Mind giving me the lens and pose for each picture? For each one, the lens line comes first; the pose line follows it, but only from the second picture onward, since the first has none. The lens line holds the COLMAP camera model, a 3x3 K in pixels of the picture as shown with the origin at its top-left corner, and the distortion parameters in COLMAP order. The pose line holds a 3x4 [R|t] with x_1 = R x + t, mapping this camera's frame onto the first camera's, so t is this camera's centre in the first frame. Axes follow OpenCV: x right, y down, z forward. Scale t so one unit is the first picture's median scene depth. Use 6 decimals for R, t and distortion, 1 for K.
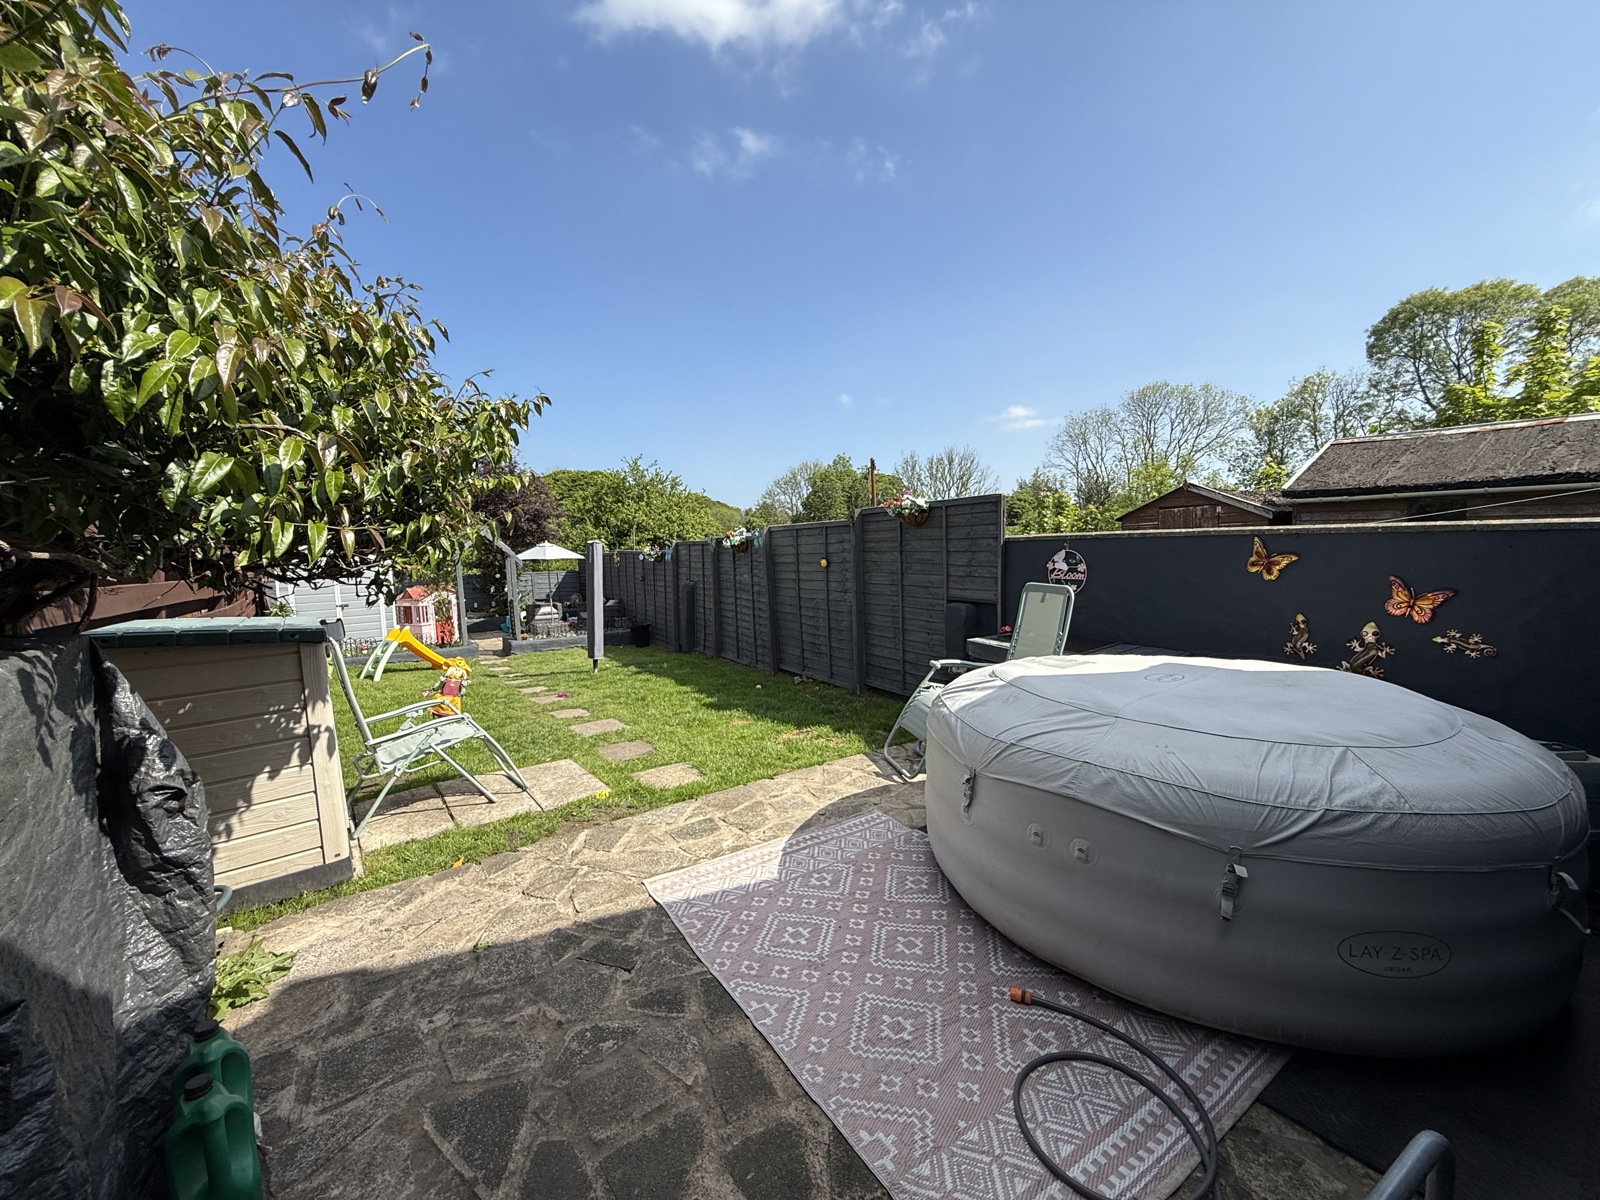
lens RADIAL K [[634.6, 0, 796.1], [0, 634.6, 600.5], [0, 0, 1]] dist [0.000097, -0.000220]
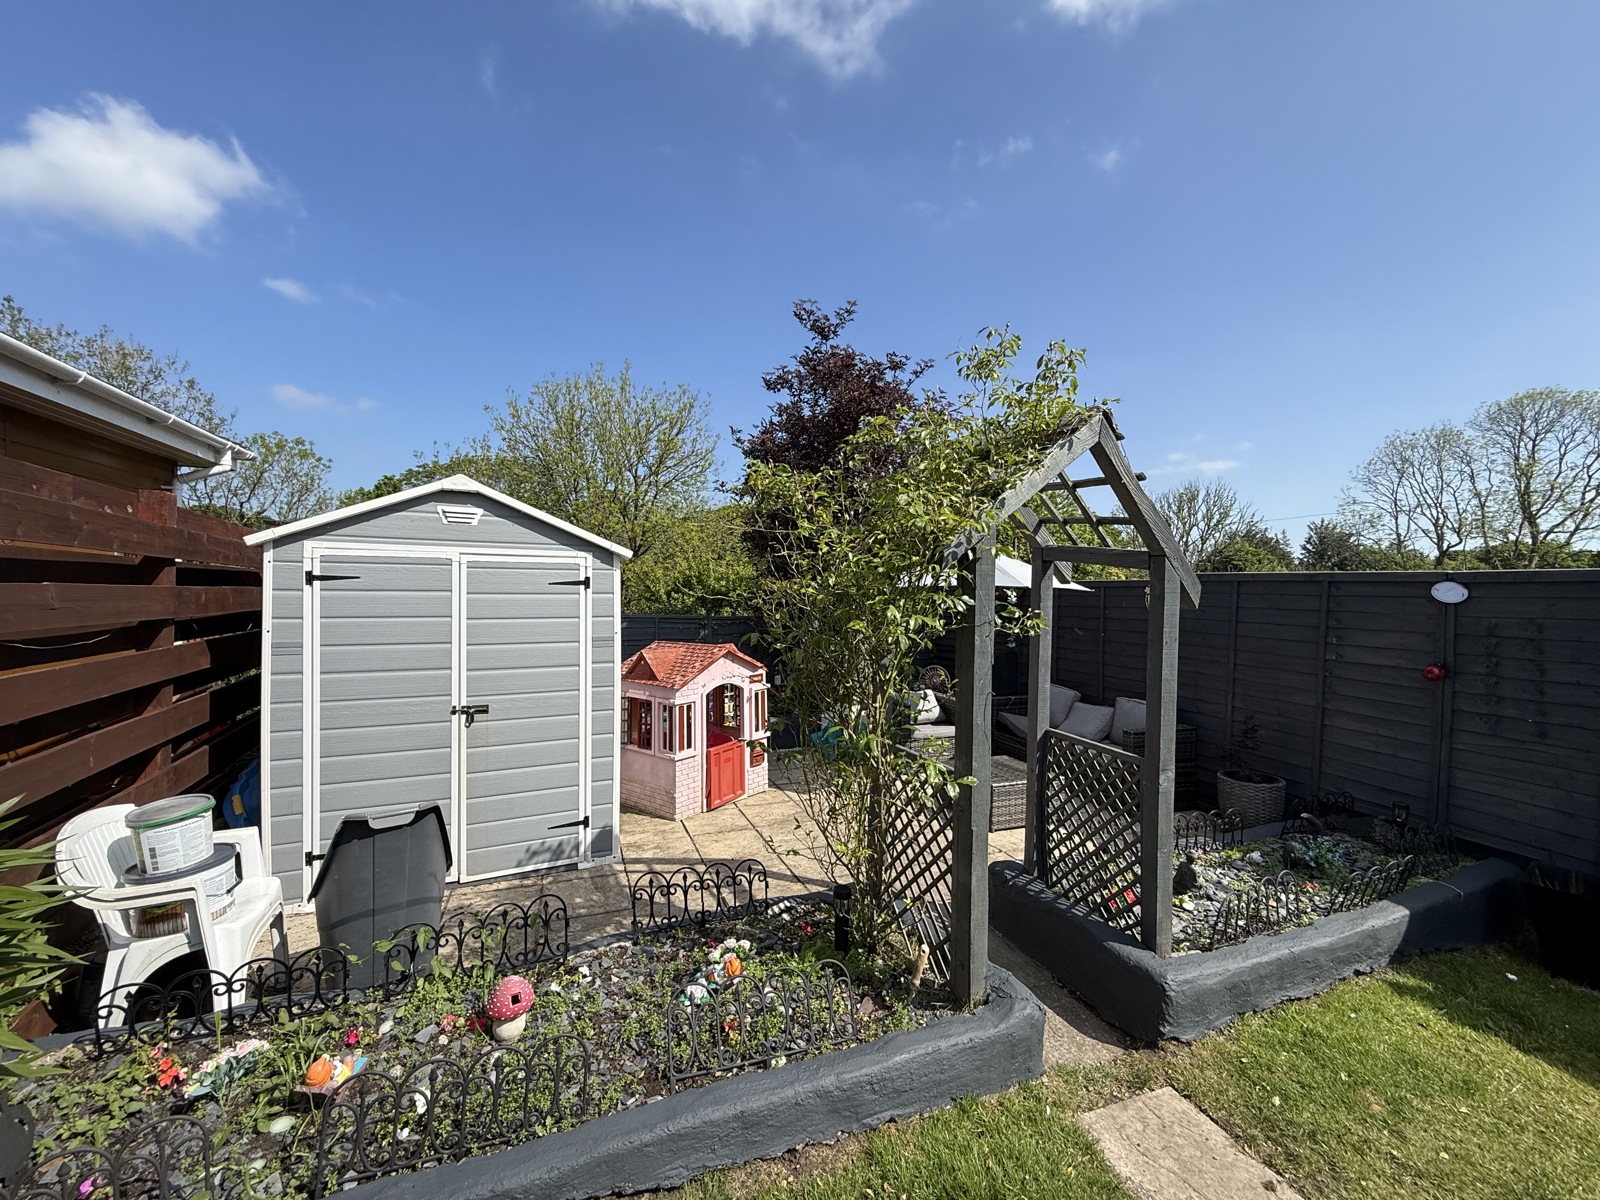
lens RADIAL K [[634.6, 0, 796.1], [0, 634.6, 600.5], [0, 0, 1]] dist [0.000097, -0.000220]
pose [[0.976458, 0.046026, -0.210742, -0.530934], [-0.060837, 0.996072, -0.064343, -0.035212], [0.206953, 0.075649, 0.975422, 0.775258]]
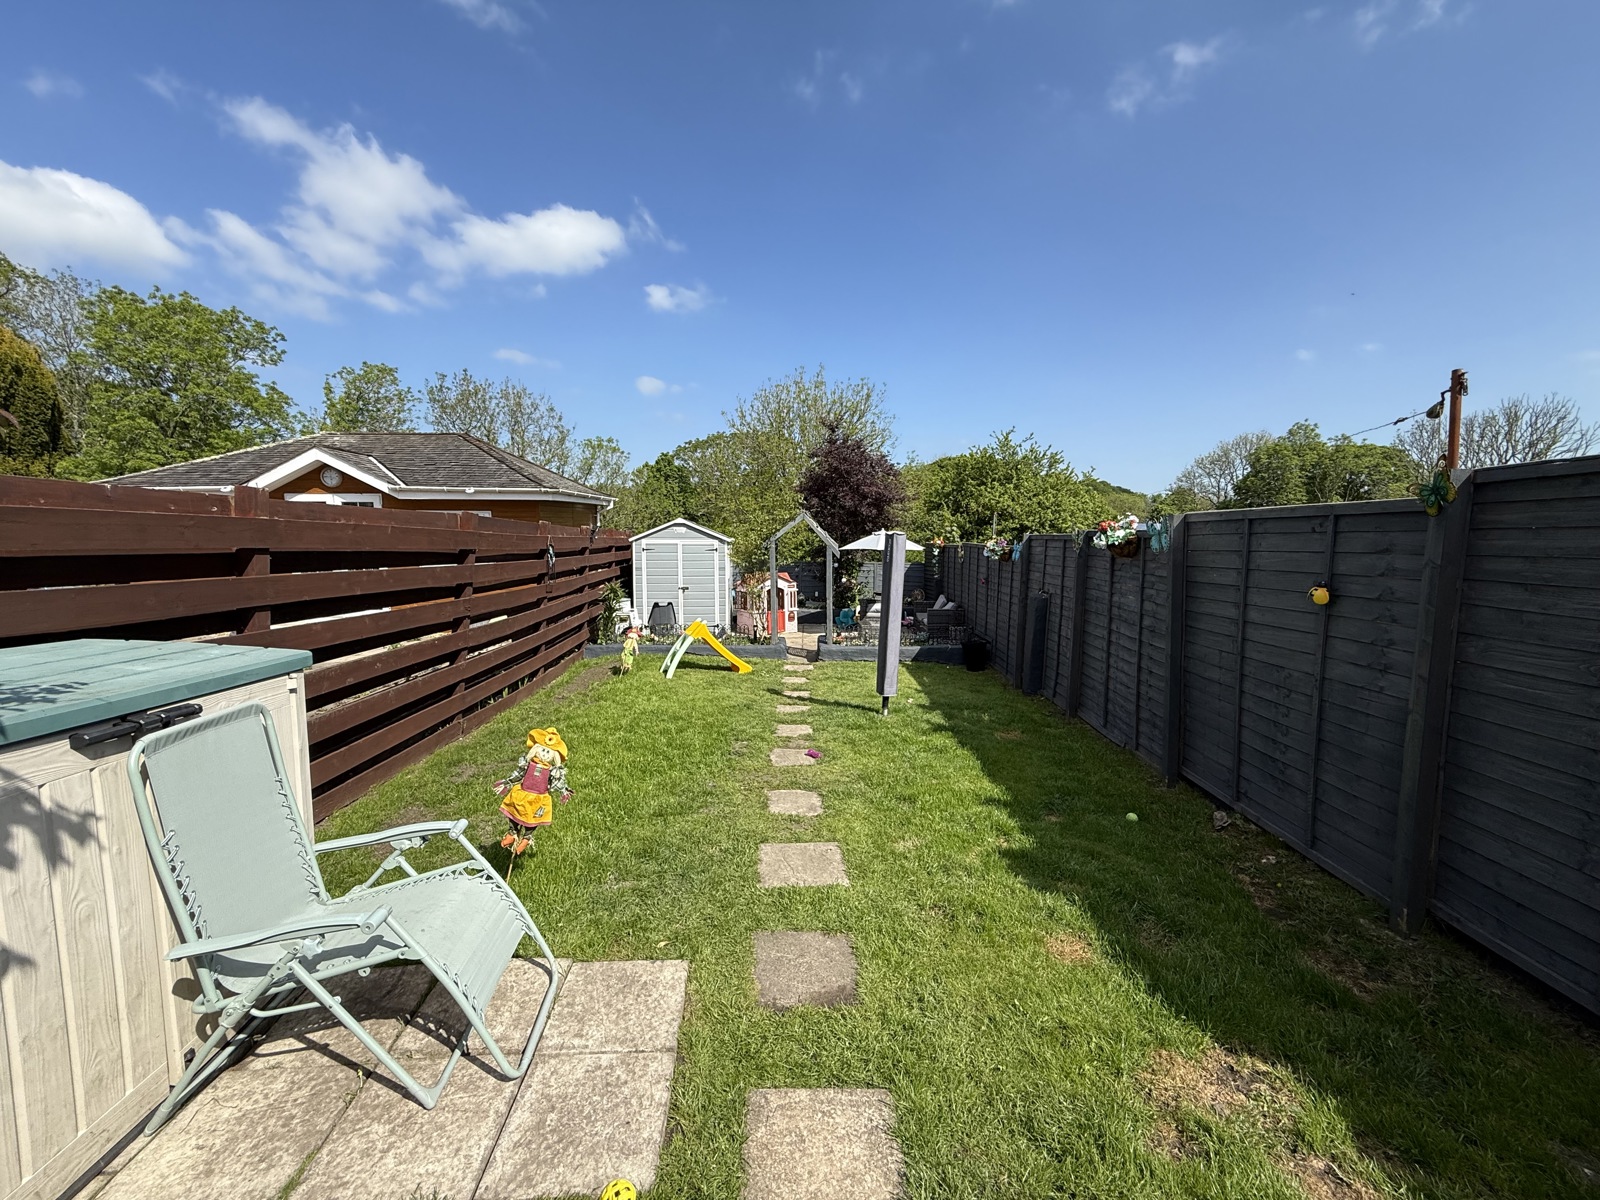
lens RADIAL K [[634.6, 0, 796.1], [0, 634.6, 600.5], [0, 0, 1]] dist [0.000097, -0.000220]
pose [[0.833251, 0.085260, -0.546281, -0.012540], [-0.074383, 0.996343, 0.042046, -0.029780], [0.547868, 0.005599, 0.836546, 0.266477]]
